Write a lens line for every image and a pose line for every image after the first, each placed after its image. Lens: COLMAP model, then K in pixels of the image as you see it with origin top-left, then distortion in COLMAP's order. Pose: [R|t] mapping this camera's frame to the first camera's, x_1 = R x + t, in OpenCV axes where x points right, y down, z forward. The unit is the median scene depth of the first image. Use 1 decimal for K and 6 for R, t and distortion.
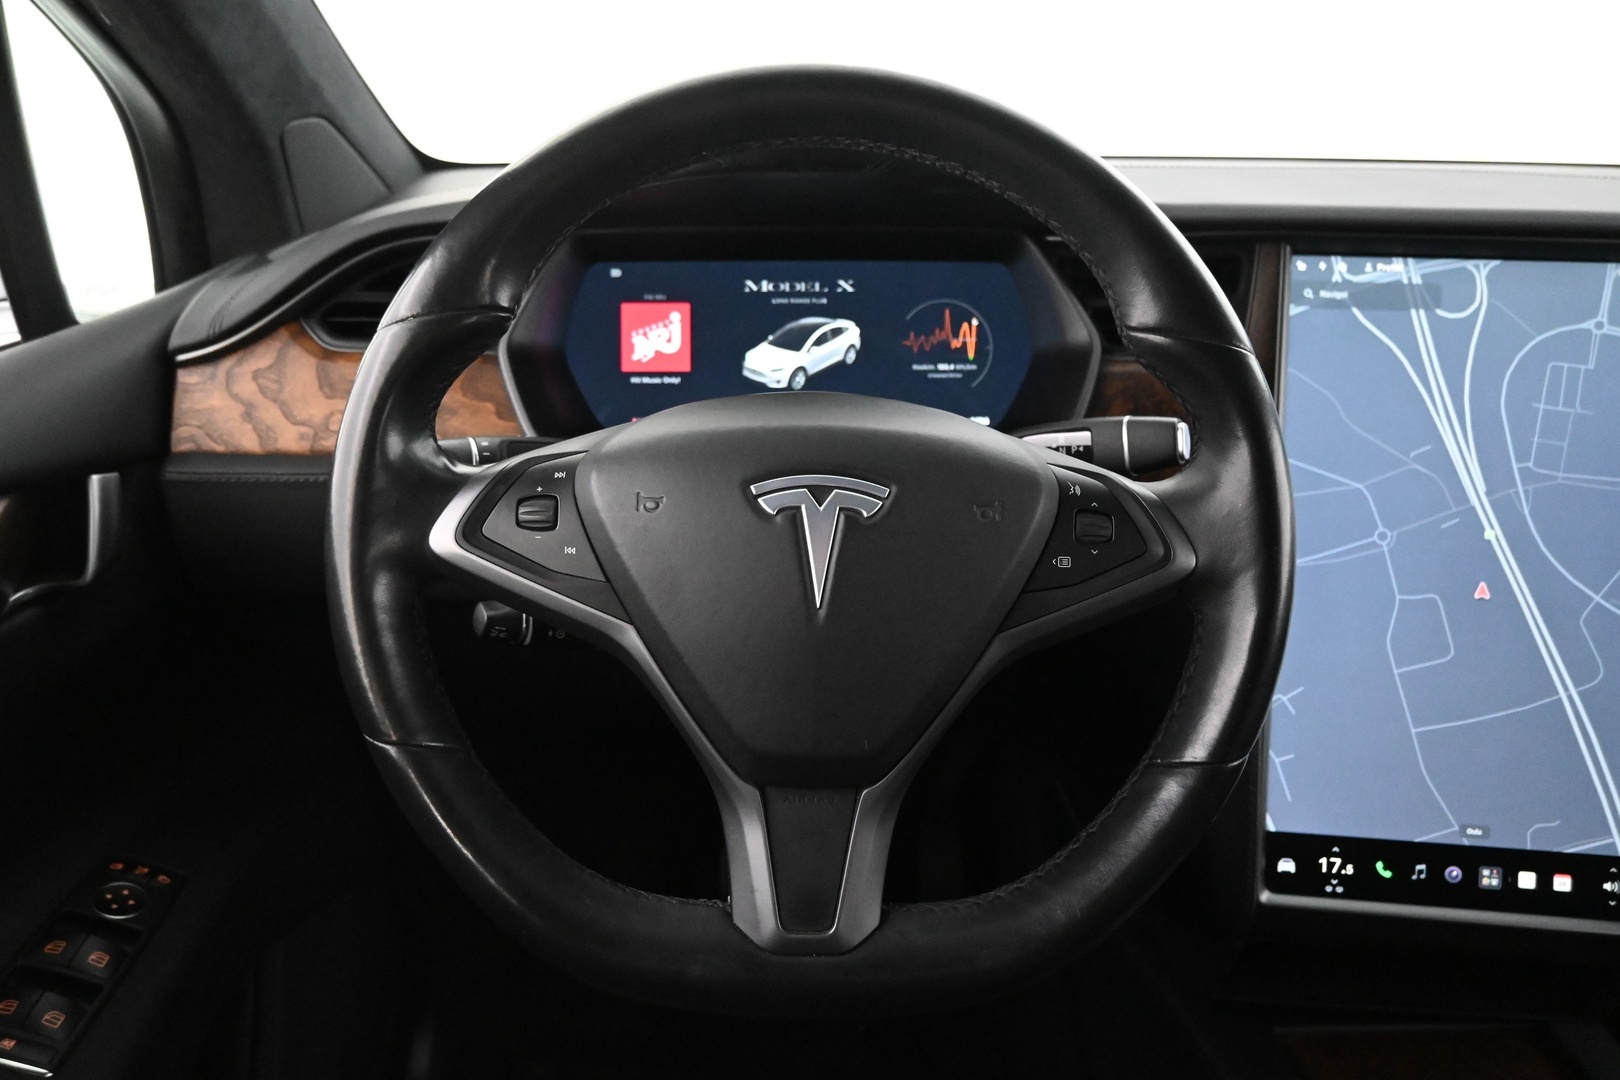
lens RADIAL K [[1147.3, 0, 813.7], [0, 1147.3, 544.1], [0, 0, 1]] dist [-0.004302, 0.001657]
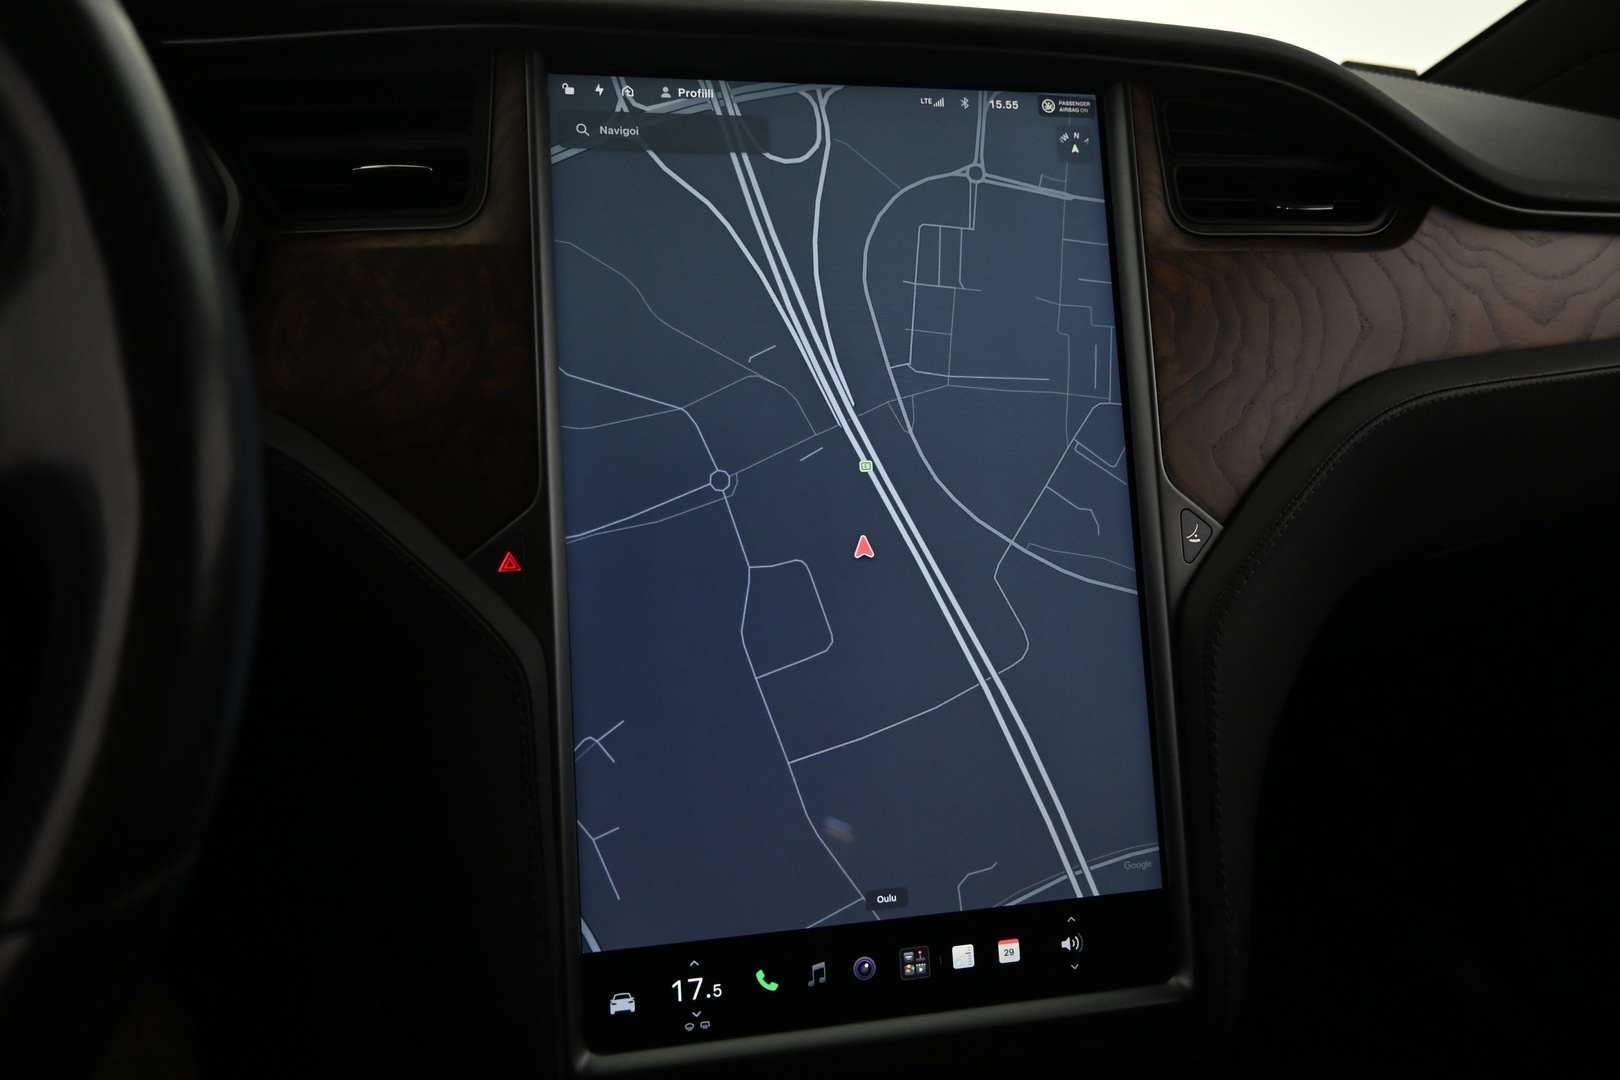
lens RADIAL K [[1130.5, 0, 817.4], [0, 1130.5, 537.5], [0, 0, 1]] dist [-0.005902, -0.000289]
pose [[0.950124, -0.085435, 0.299941, 0.351814], [0.101423, 0.994113, -0.038113, 0.058408], [-0.294919, 0.066633, 0.953196, 0.354926]]
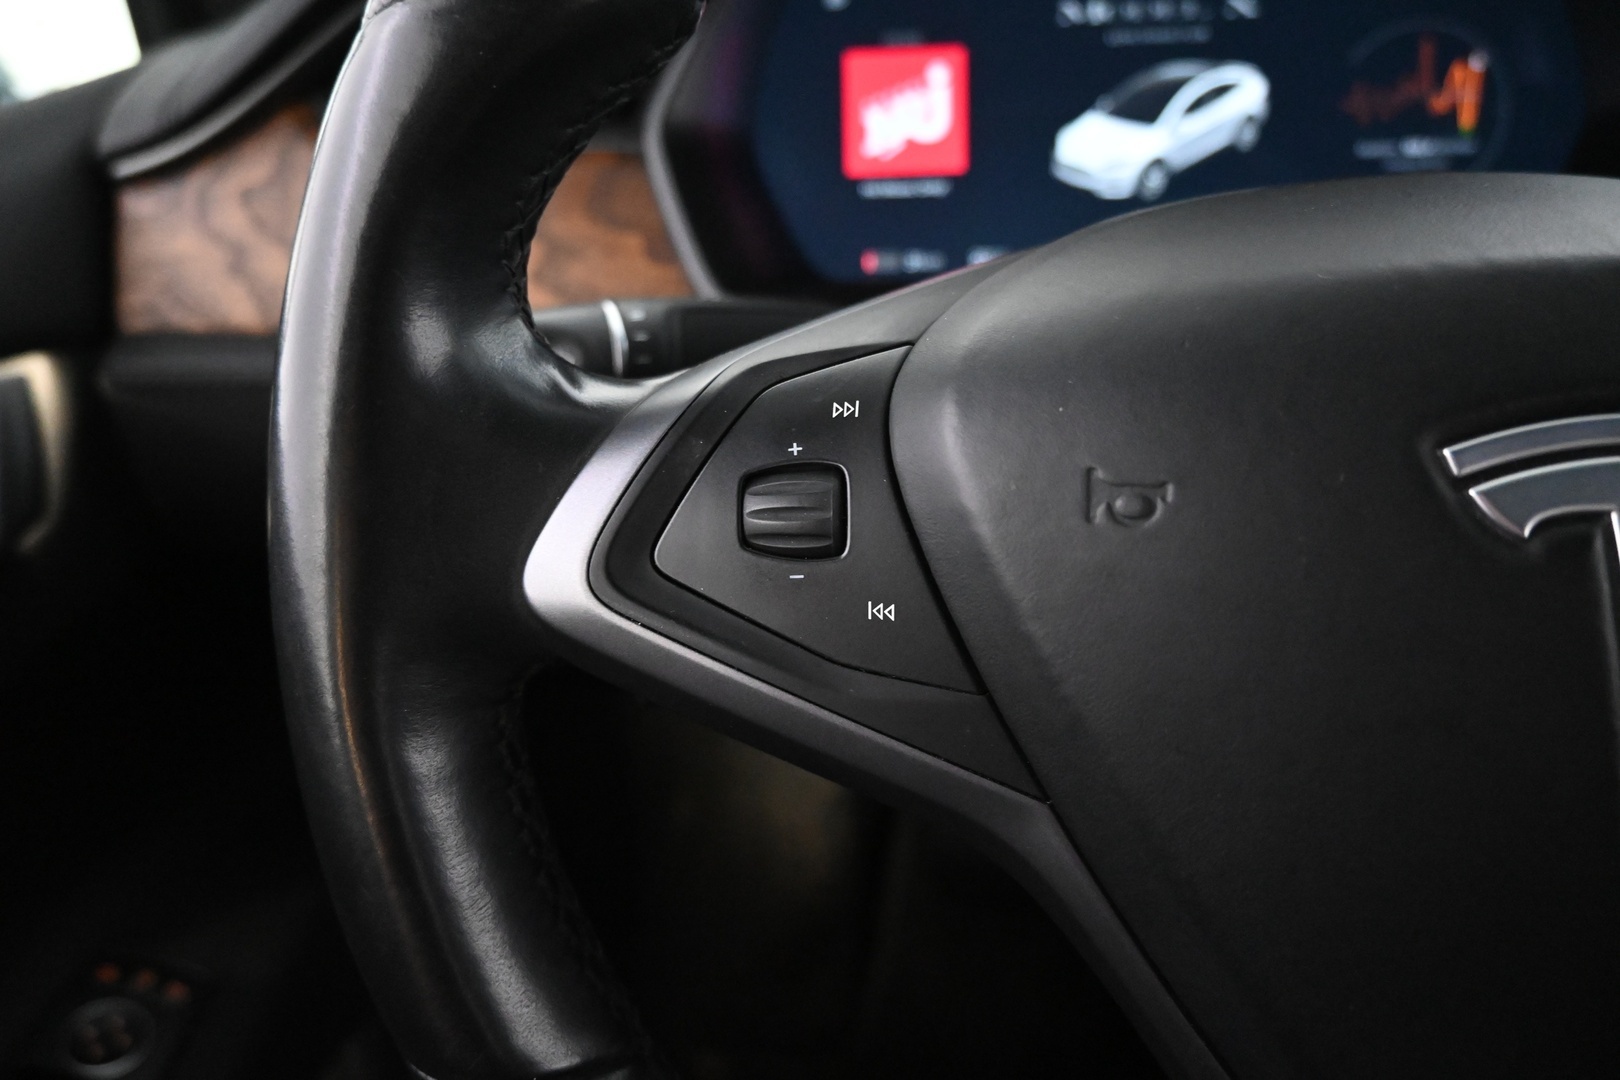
lens RADIAL K [[1122.9, 0, 815.6], [0, 1122.9, 538.1], [0, 0, 1]] dist [-0.005463, -0.004853]
pose [[0.994681, -0.000857, -0.103002, -0.134908], [0.015217, 0.990216, 0.138708, -0.048956], [0.101875, -0.139537, 0.984962, 0.436169]]
